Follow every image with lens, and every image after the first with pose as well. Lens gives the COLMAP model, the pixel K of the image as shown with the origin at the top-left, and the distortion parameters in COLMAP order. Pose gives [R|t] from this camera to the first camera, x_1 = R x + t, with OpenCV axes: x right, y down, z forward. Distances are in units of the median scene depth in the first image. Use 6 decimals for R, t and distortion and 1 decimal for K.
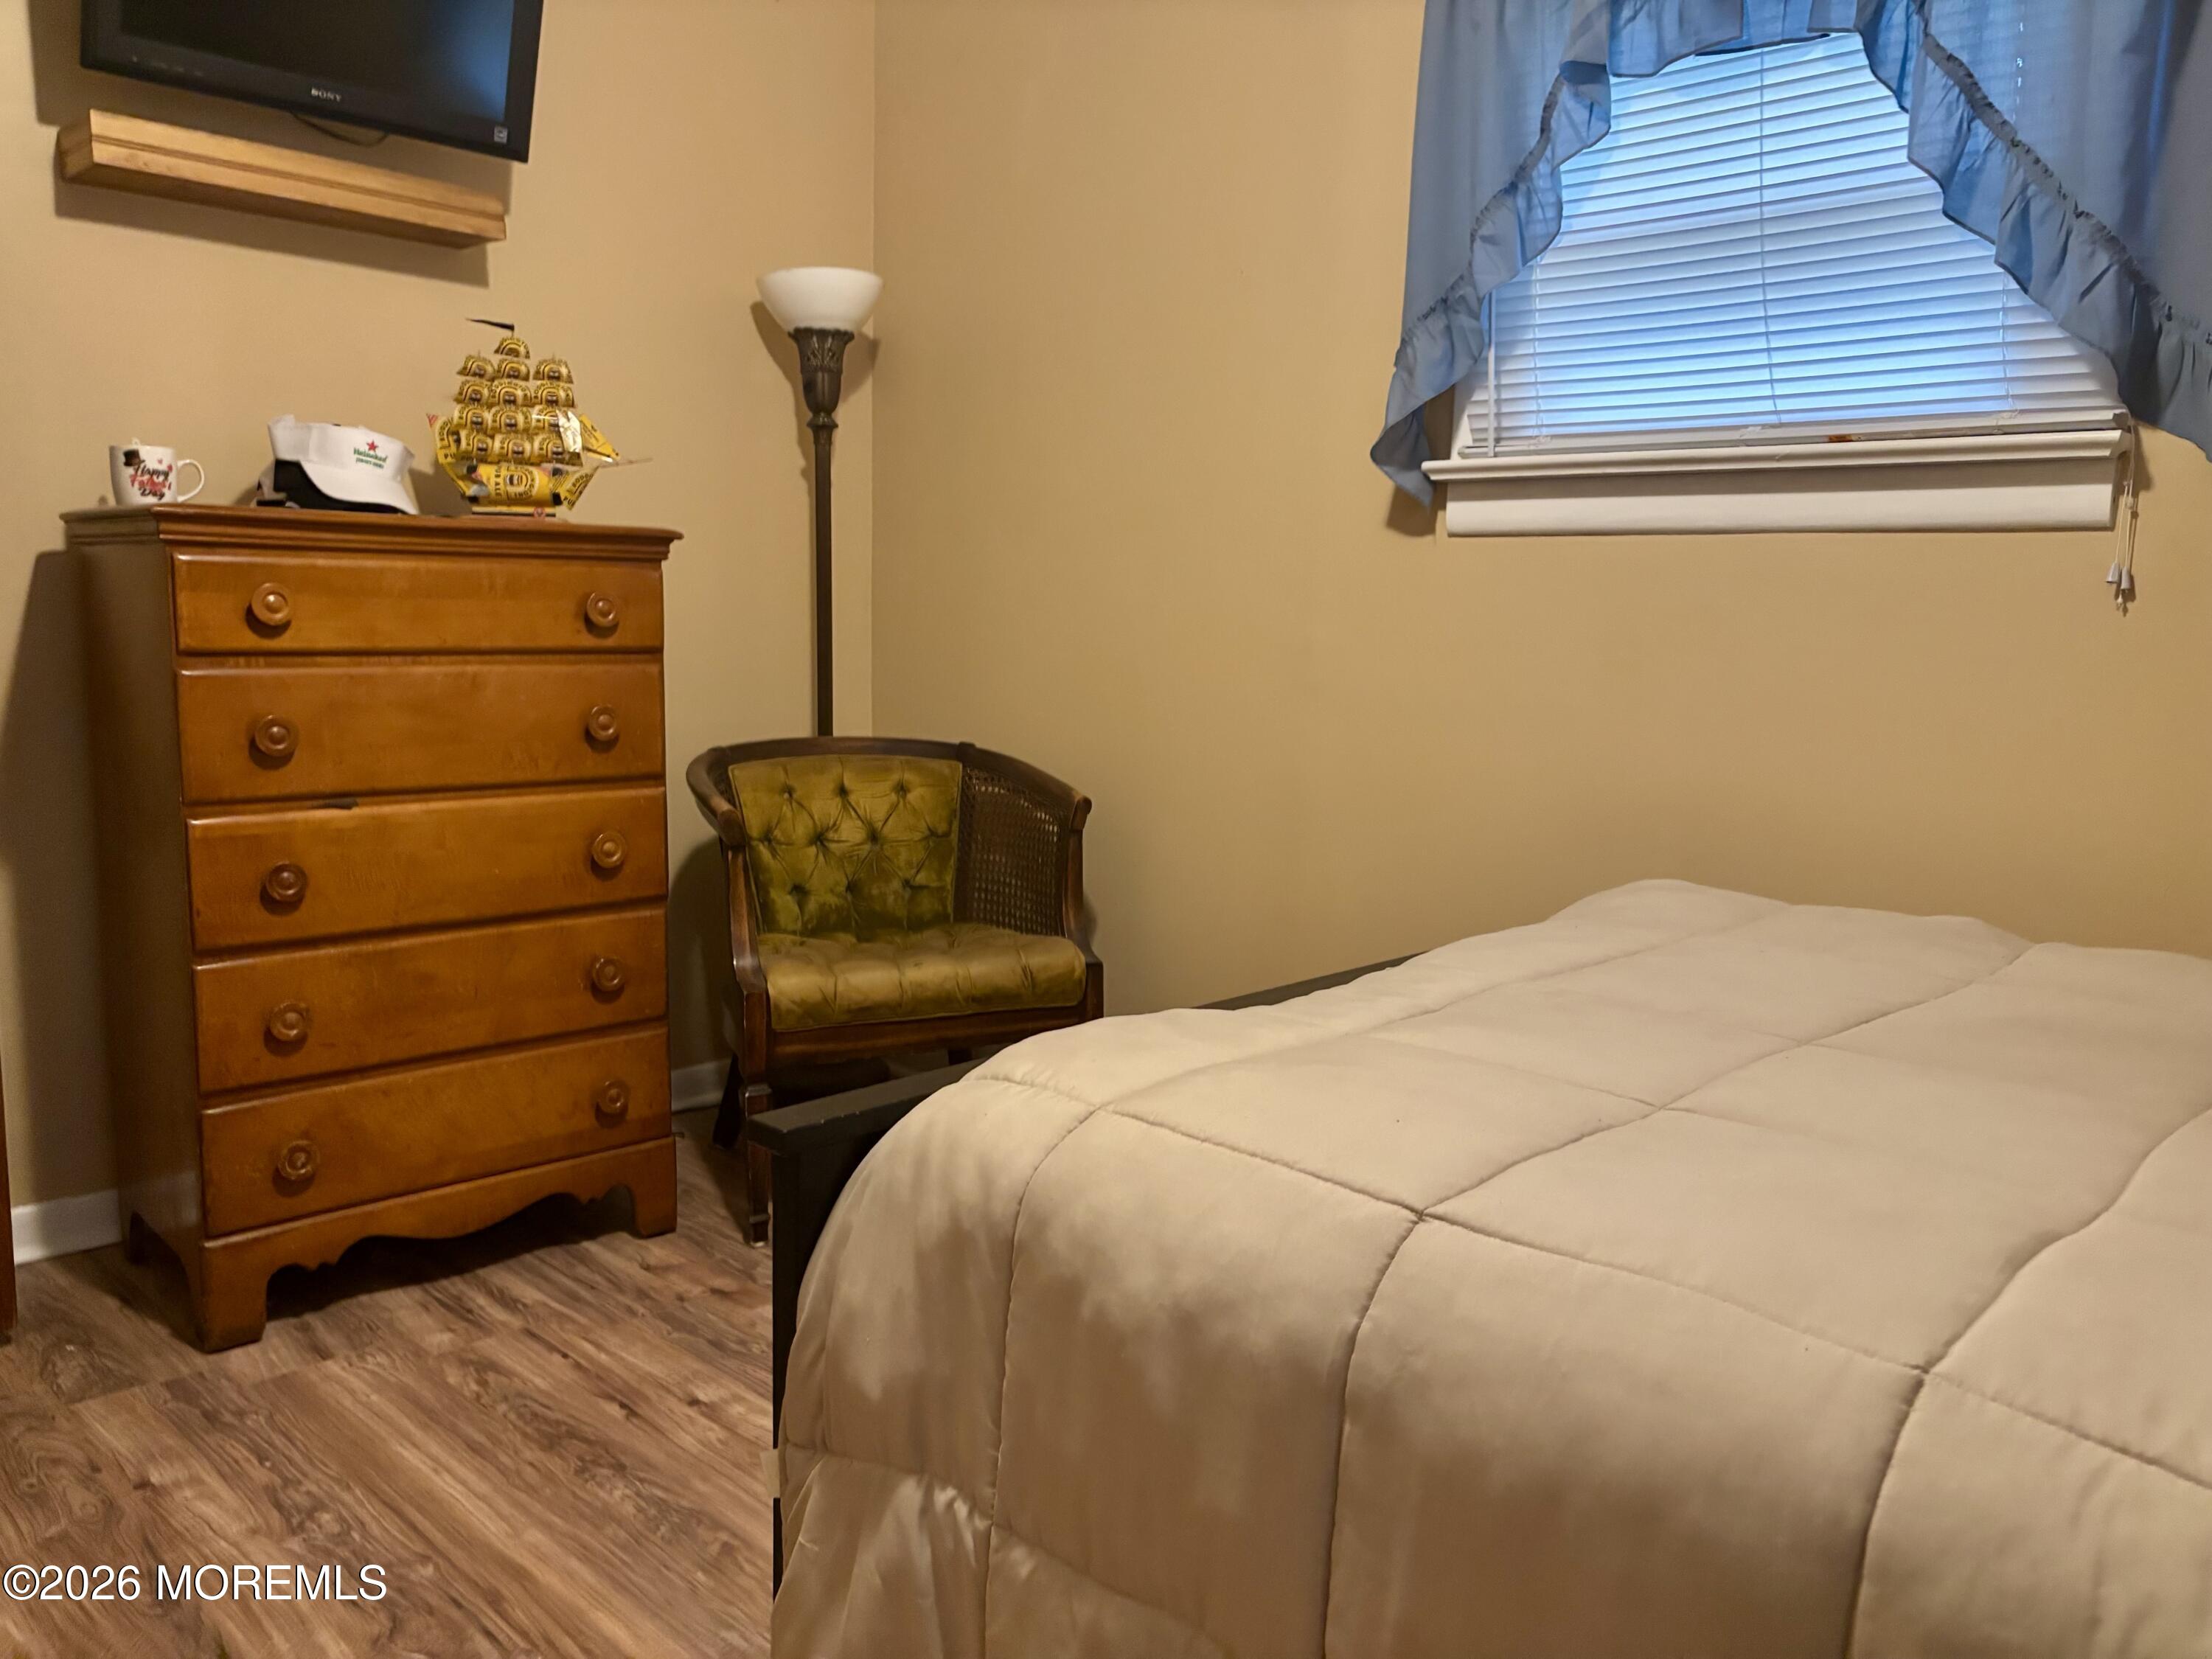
lens RADIAL K [[1668.4, 0, 1088.1], [0, 1668.4, 821.8], [0, 0, 1]] dist [0.046049, -0.040547]
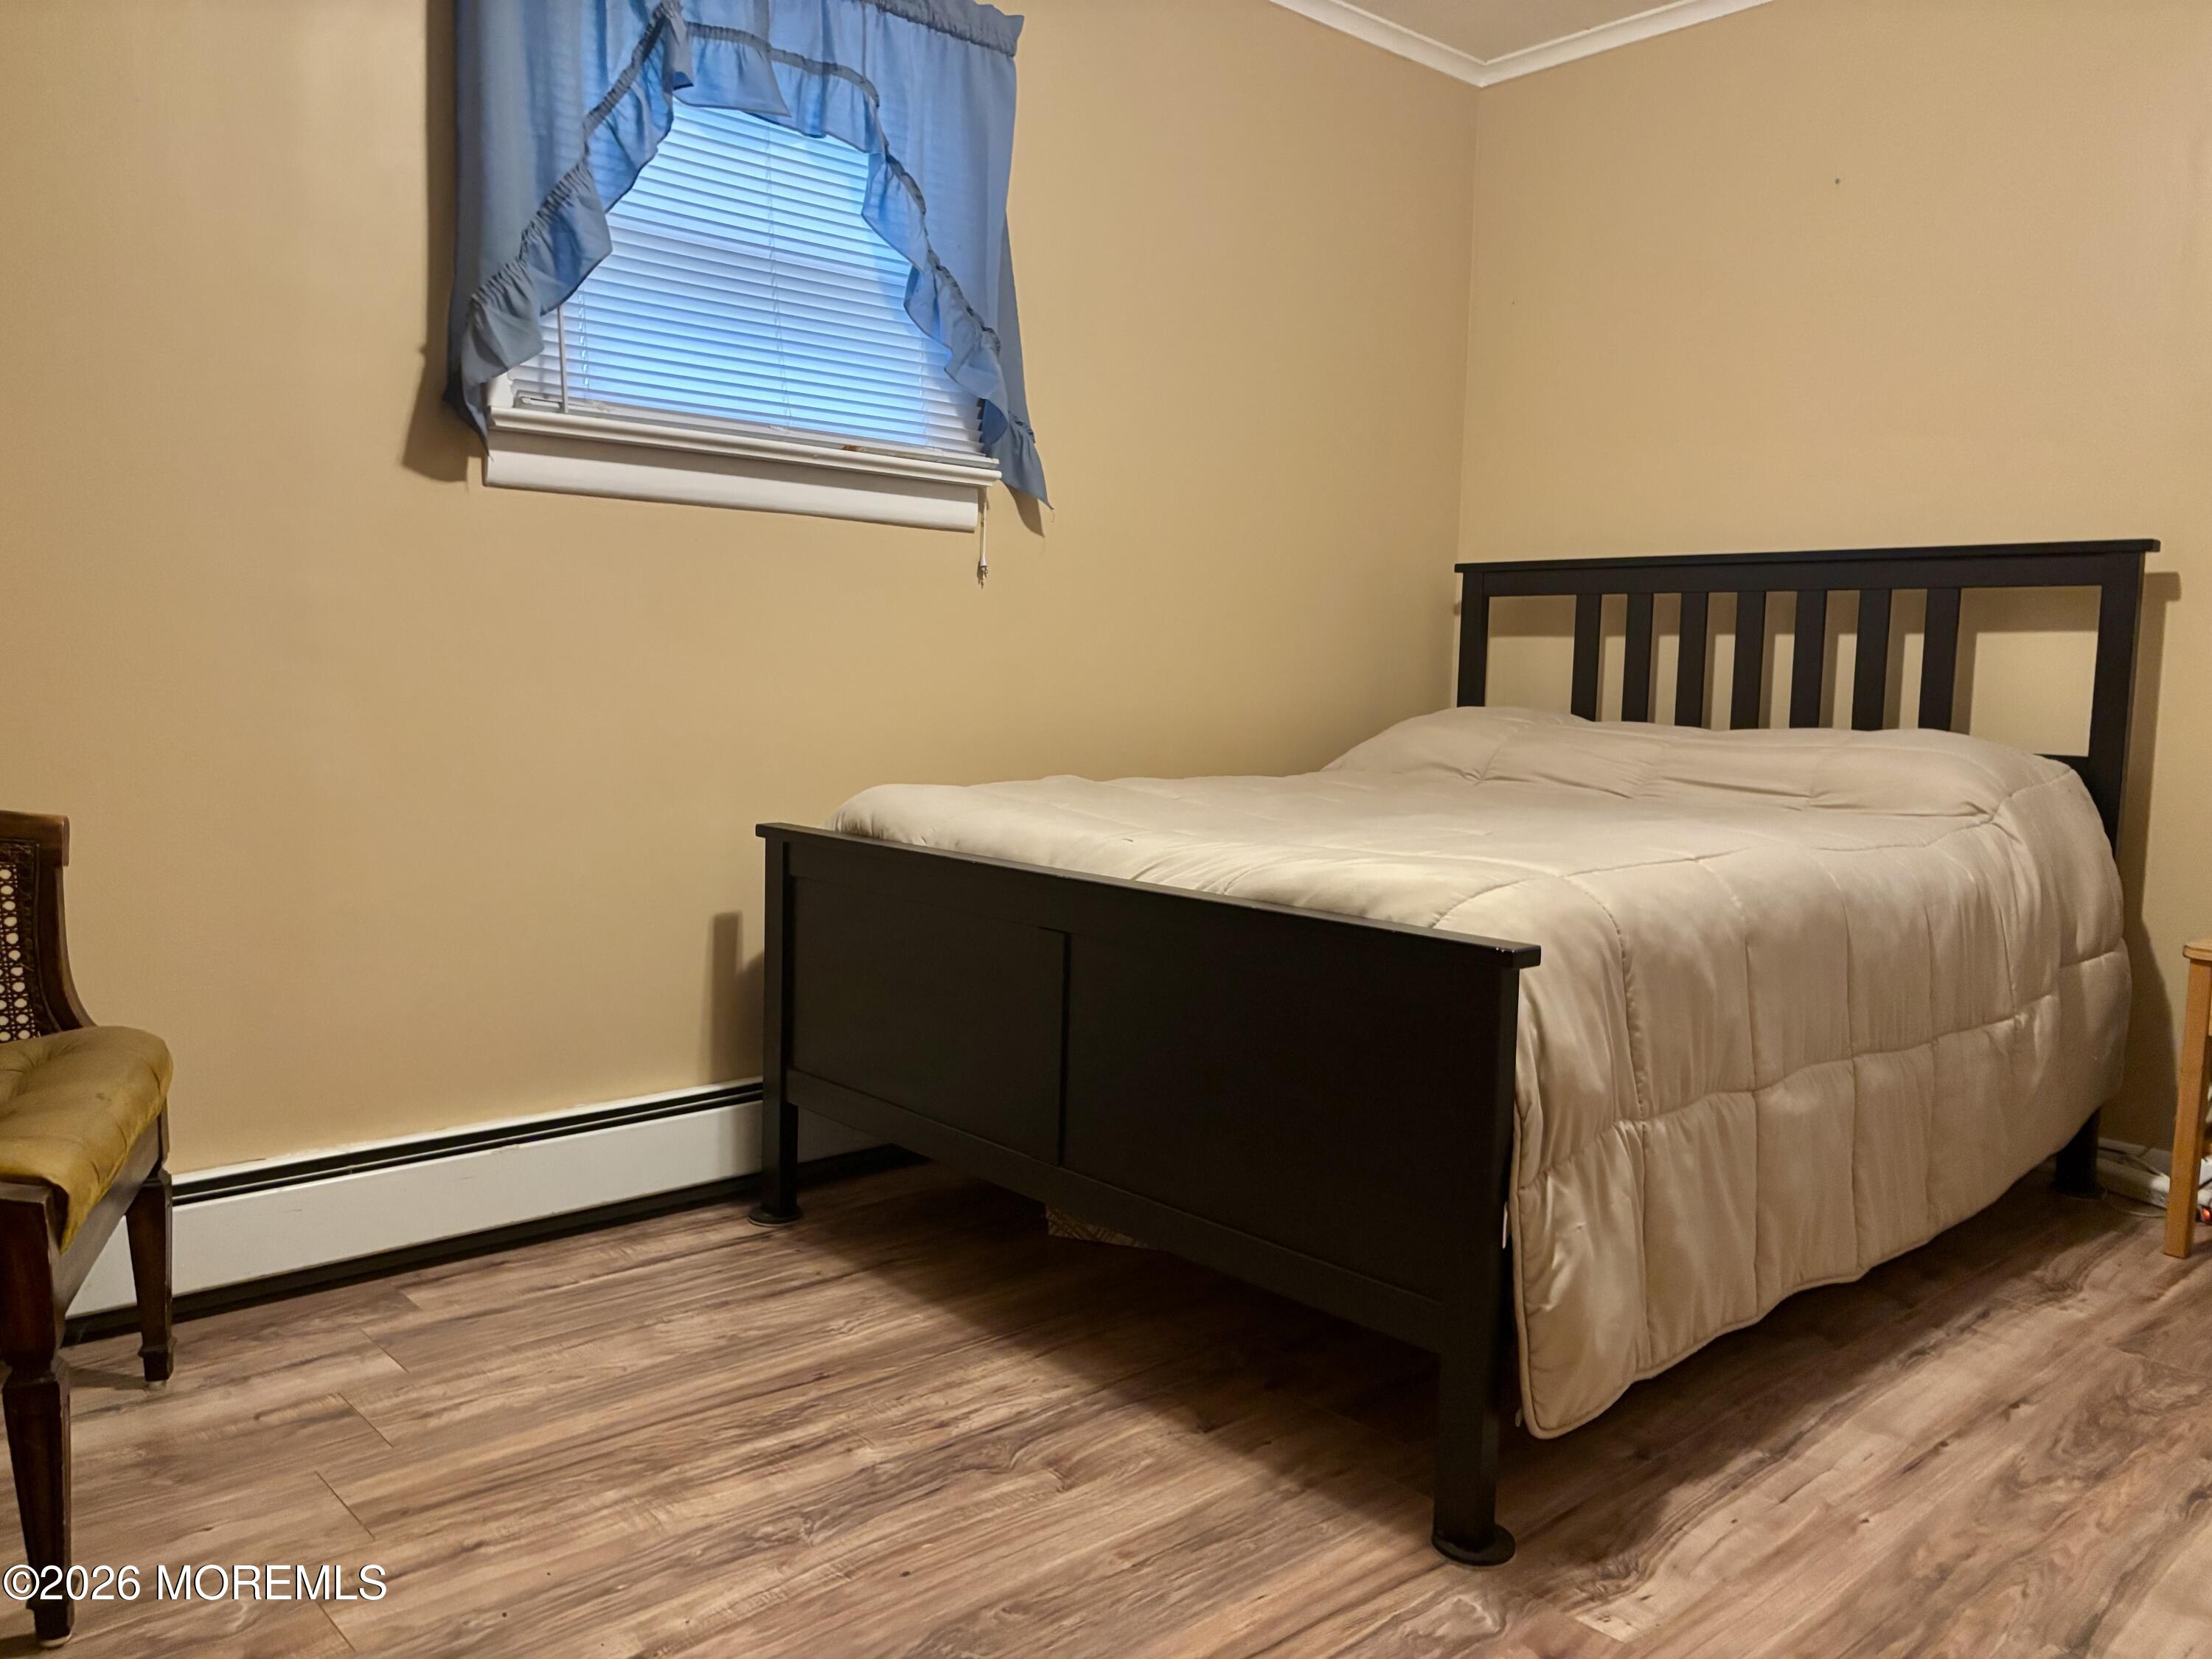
lens RADIAL K [[1668.4, 0, 1088.1], [0, 1668.4, 821.8], [0, 0, 1]] dist [0.046049, -0.040547]
pose [[0.057932, -0.116040, 0.991554, -0.899751], [0.111631, 0.987746, 0.109072, -0.058078], [-0.992060, 0.104370, 0.070175, 0.750744]]
